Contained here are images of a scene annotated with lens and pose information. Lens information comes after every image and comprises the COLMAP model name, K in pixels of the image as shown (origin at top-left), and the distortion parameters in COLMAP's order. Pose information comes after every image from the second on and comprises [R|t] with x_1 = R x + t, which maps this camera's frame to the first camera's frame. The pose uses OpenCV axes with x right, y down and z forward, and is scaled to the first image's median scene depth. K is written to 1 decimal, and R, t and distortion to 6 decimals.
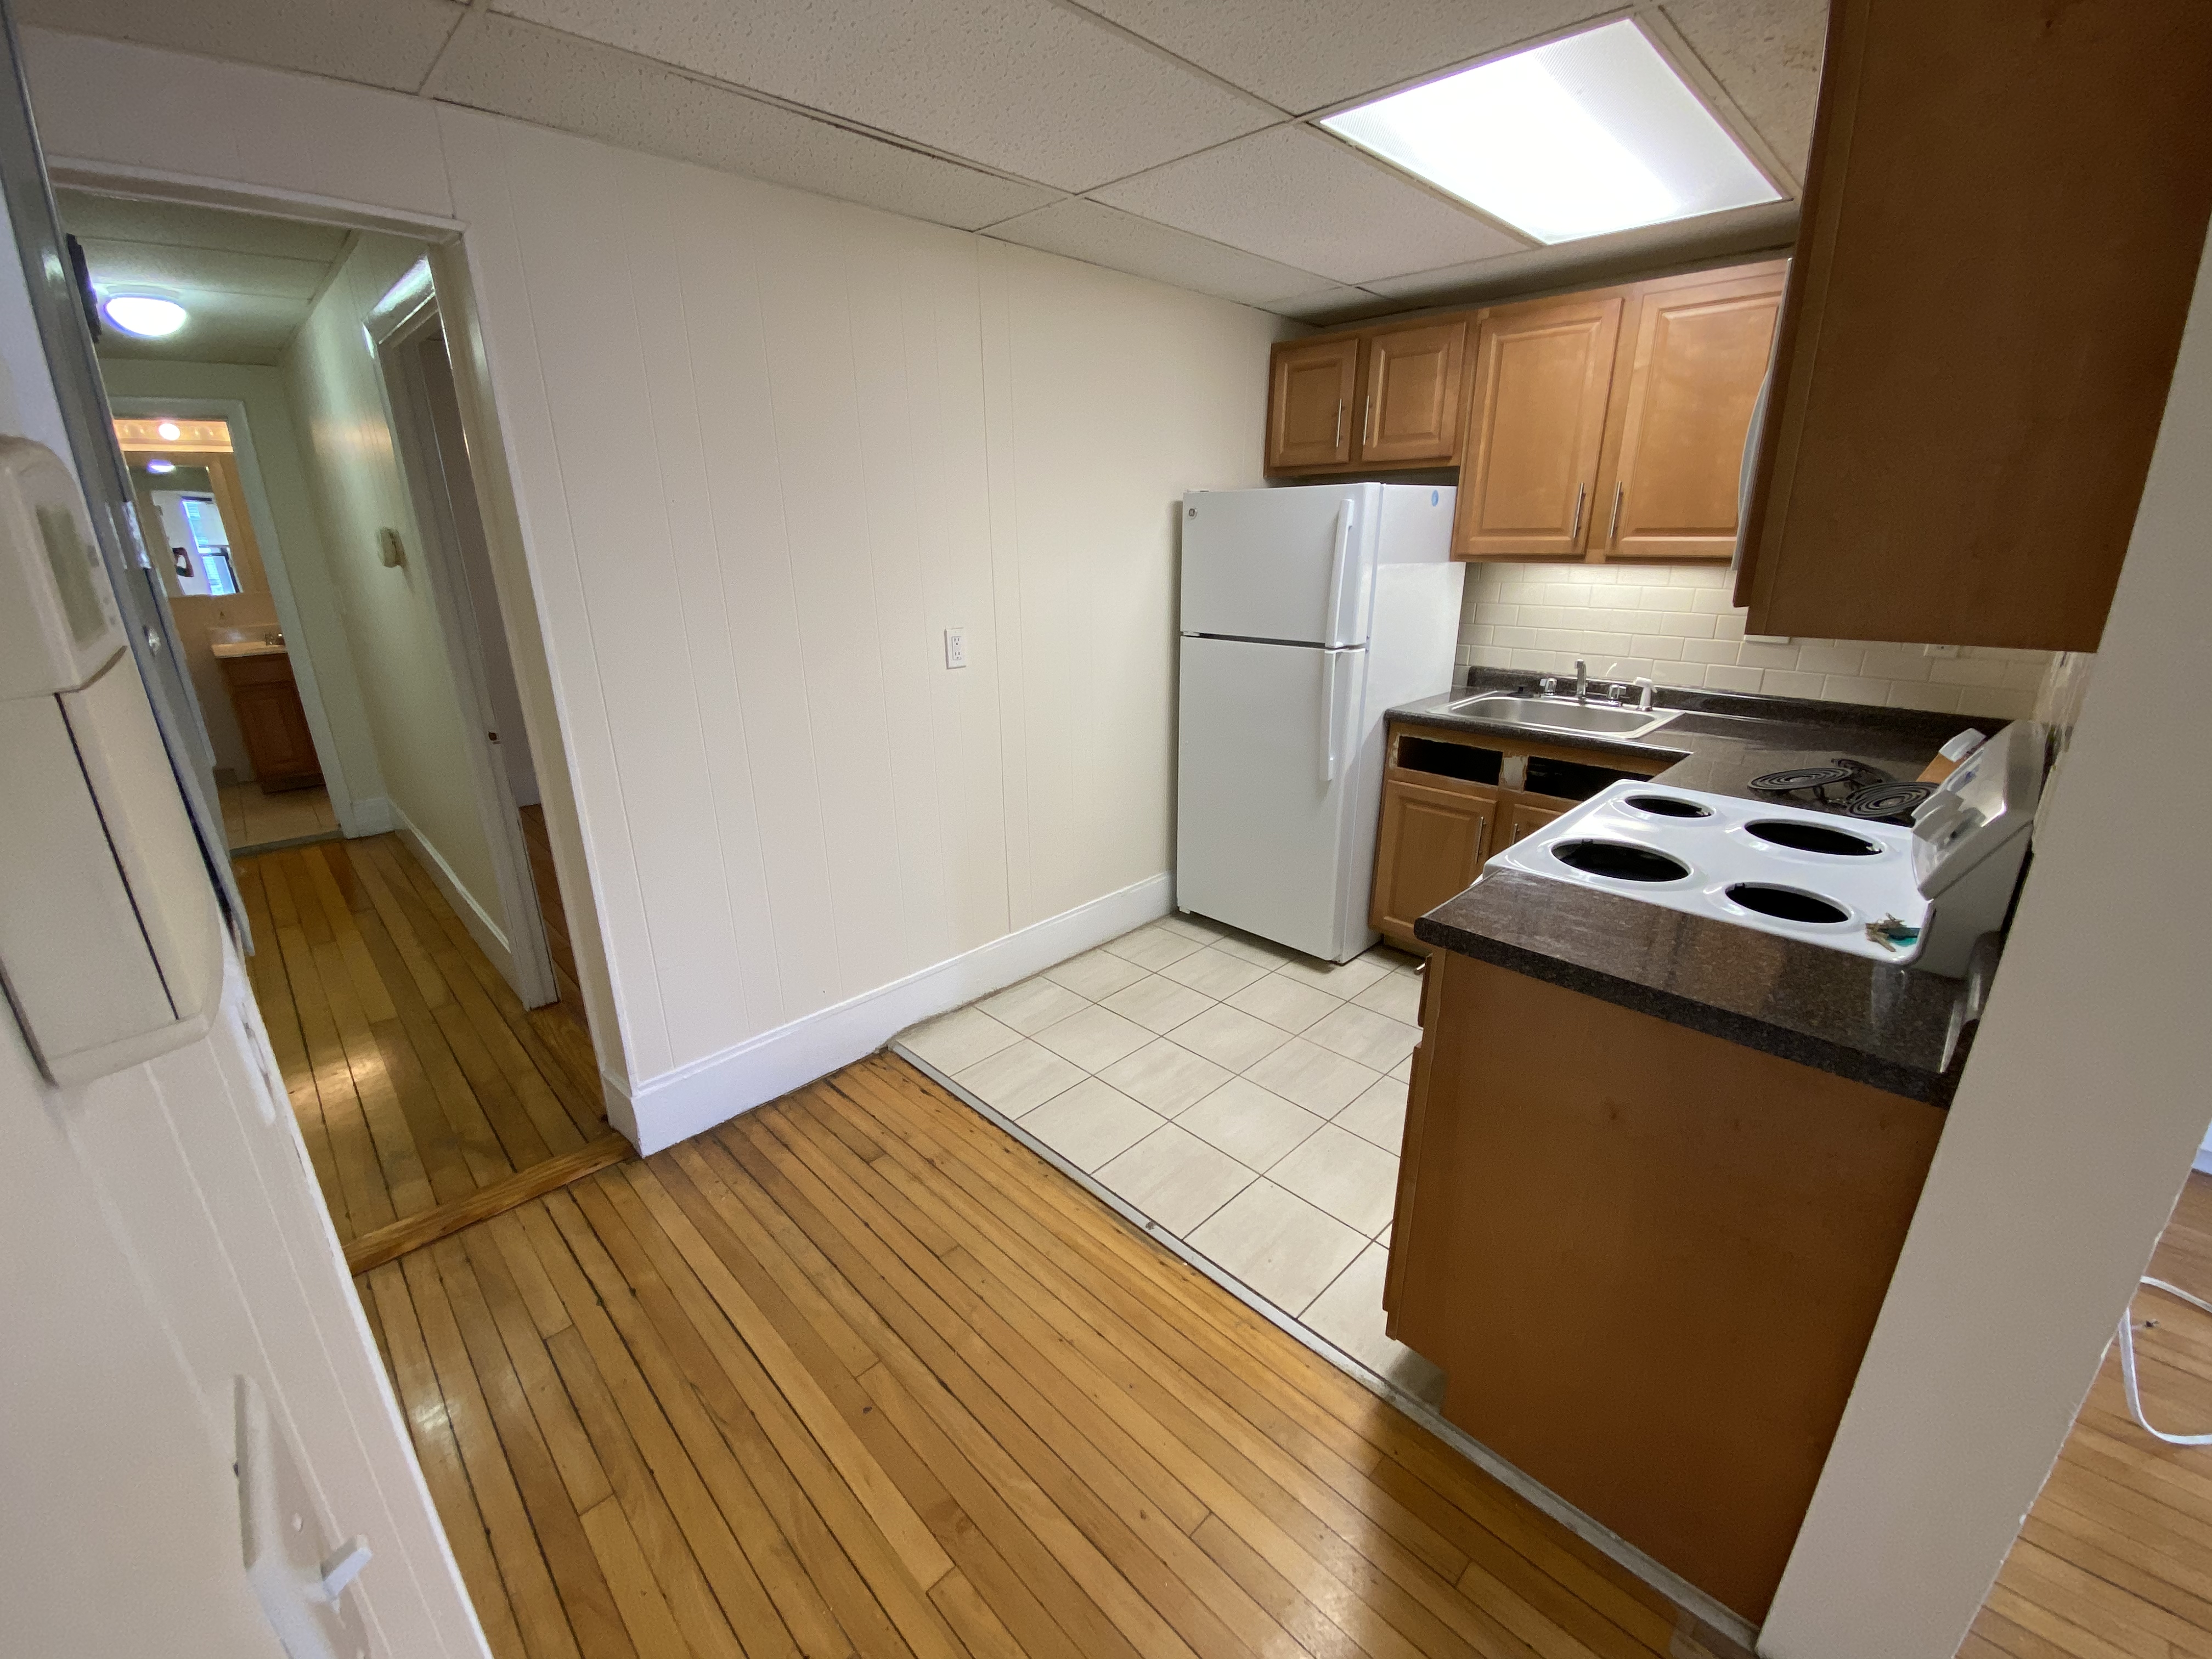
lens RADIAL K [[903.1, 0, 1111.5], [0, 903.1, 846.1], [0, 0, 1]] dist [-0.000620, -0.013620]
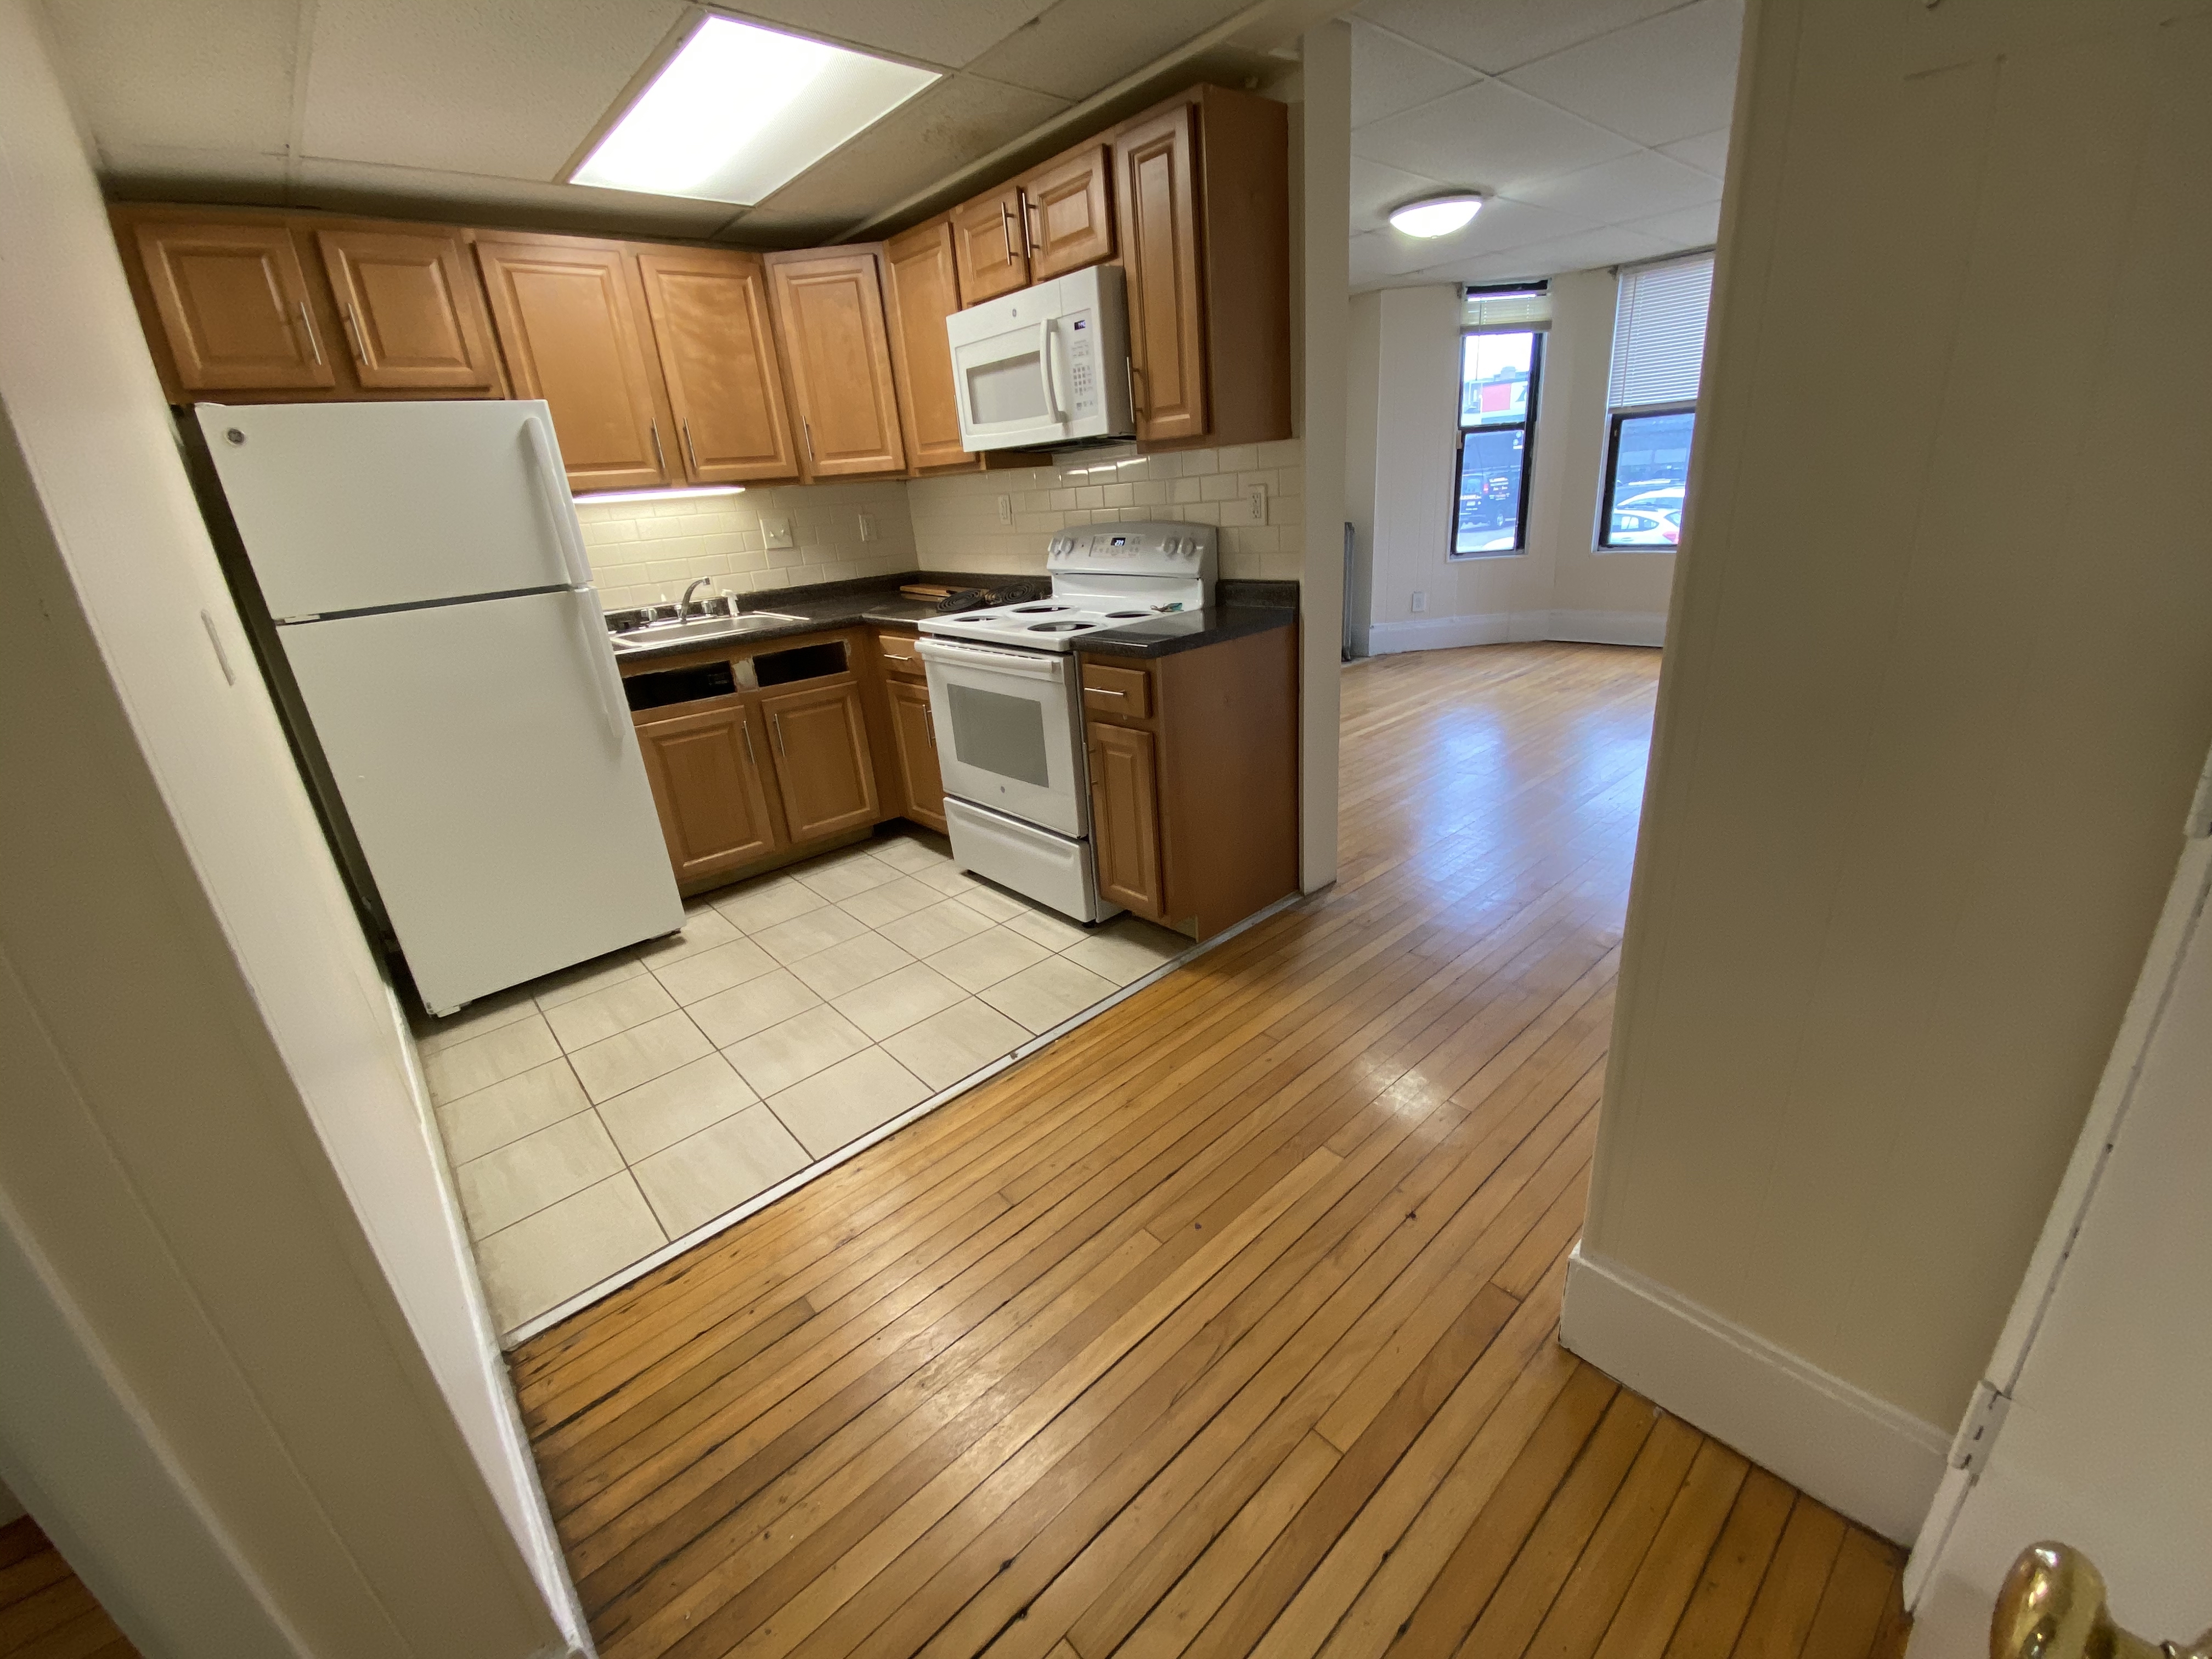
lens RADIAL K [[904.8, 0, 1106.0], [0, 904.8, 829.5], [0, 0, 1]] dist [-0.001380, -0.000277]
pose [[0.051424, -0.362309, 0.930638, -0.685866], [0.404627, 0.859517, 0.312262, -0.089299], [-0.913035, 0.360504, 0.190800, 0.460958]]
